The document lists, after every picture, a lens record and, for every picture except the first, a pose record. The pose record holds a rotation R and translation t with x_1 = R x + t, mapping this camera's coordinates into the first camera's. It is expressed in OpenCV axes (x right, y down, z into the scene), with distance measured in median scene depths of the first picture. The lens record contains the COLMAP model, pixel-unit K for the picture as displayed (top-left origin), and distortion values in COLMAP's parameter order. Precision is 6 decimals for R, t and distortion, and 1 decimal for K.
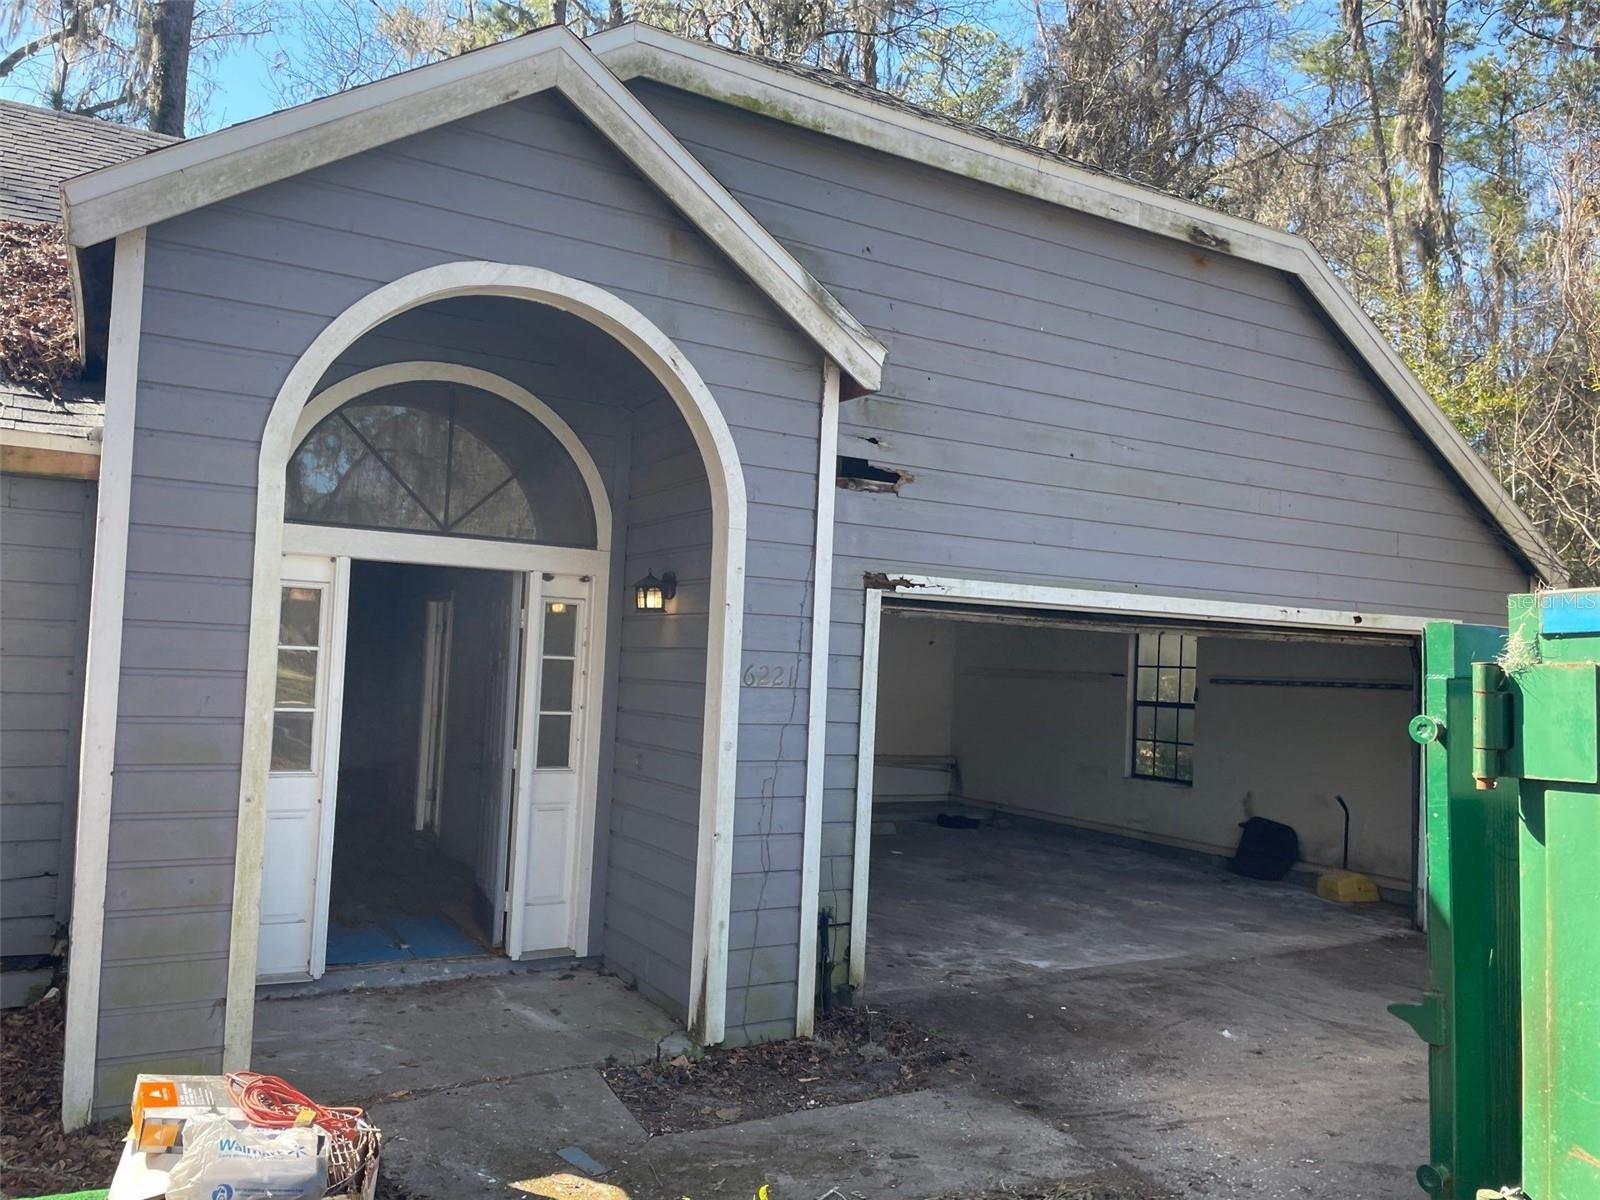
lens RADIAL K [[1189.2, 0, 803.6], [0, 1189.2, 621.7], [0, 0, 1]] dist [0.085141, -0.112079]
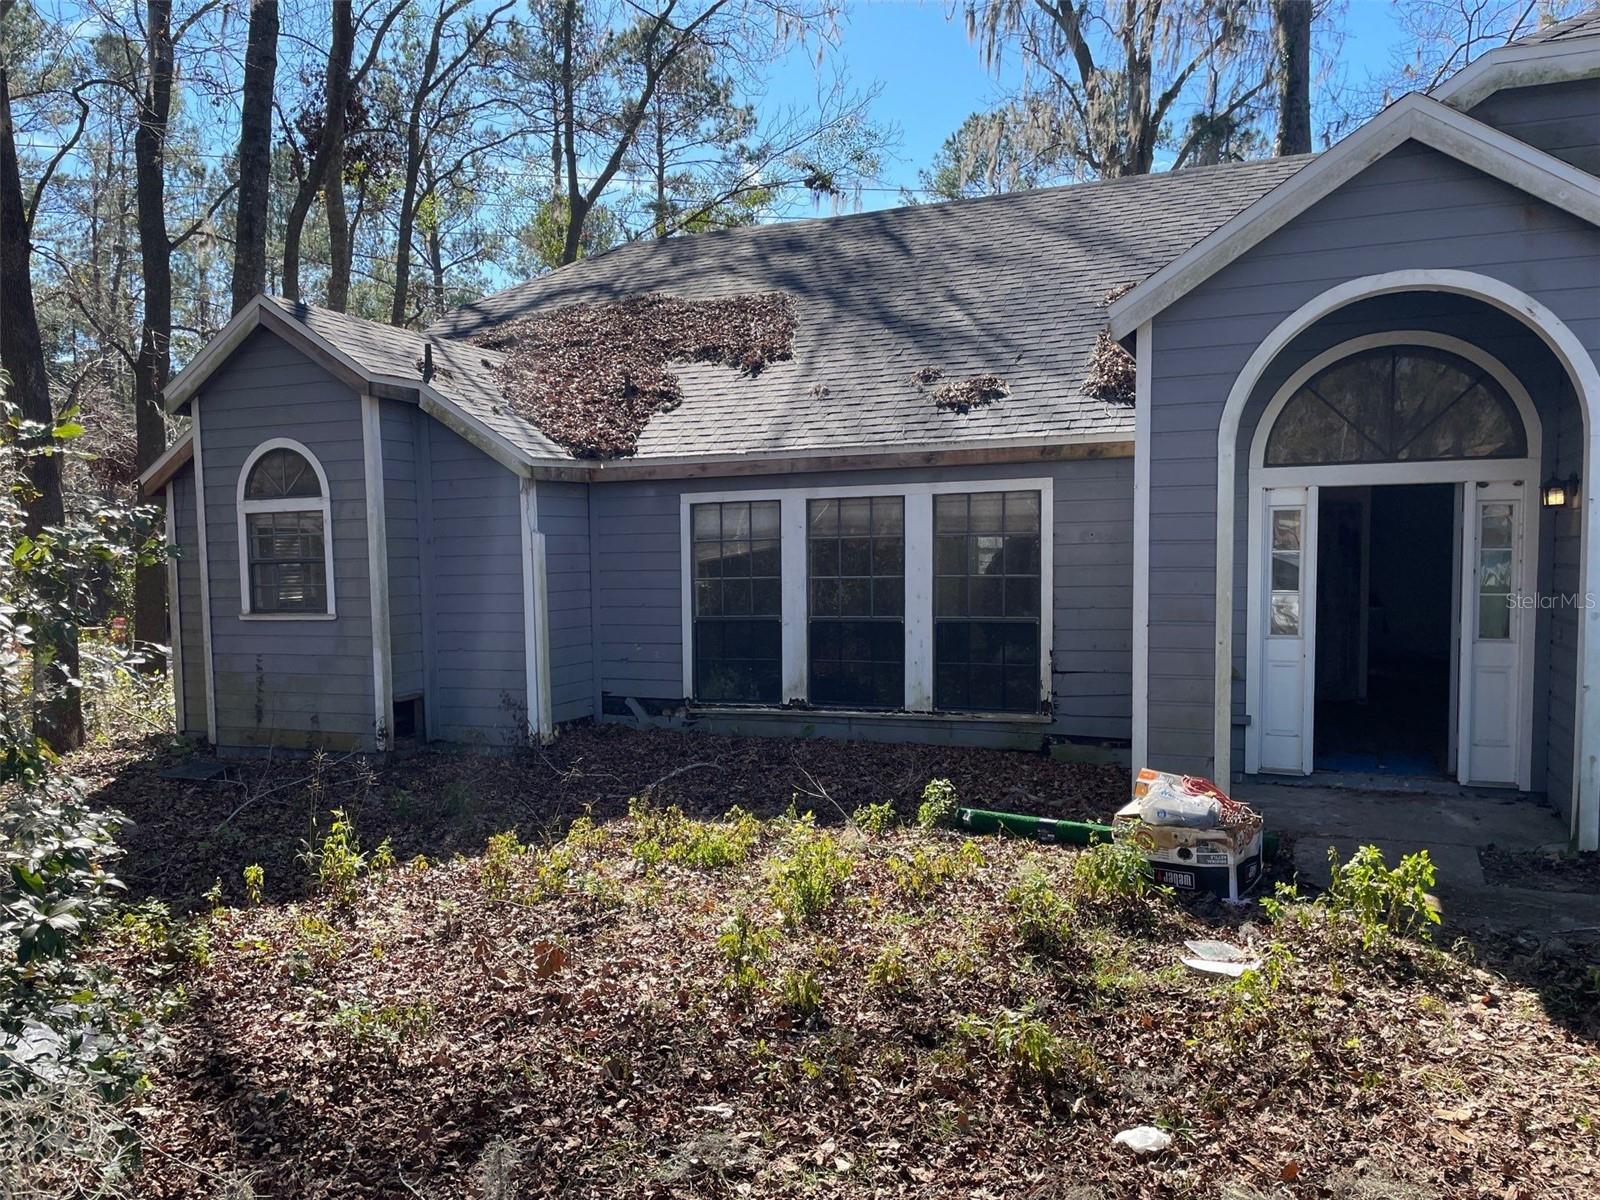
lens RADIAL K [[1187.6, 0, 797.2], [0, 1187.6, 633.2], [0, 0, 1]] dist [0.082522, -0.105537]
pose [[0.596372, 0.006062, -0.802685, 0.388203], [0.063799, 0.996450, 0.054926, 0.002109], [0.800169, -0.083967, 0.593868, -0.344387]]
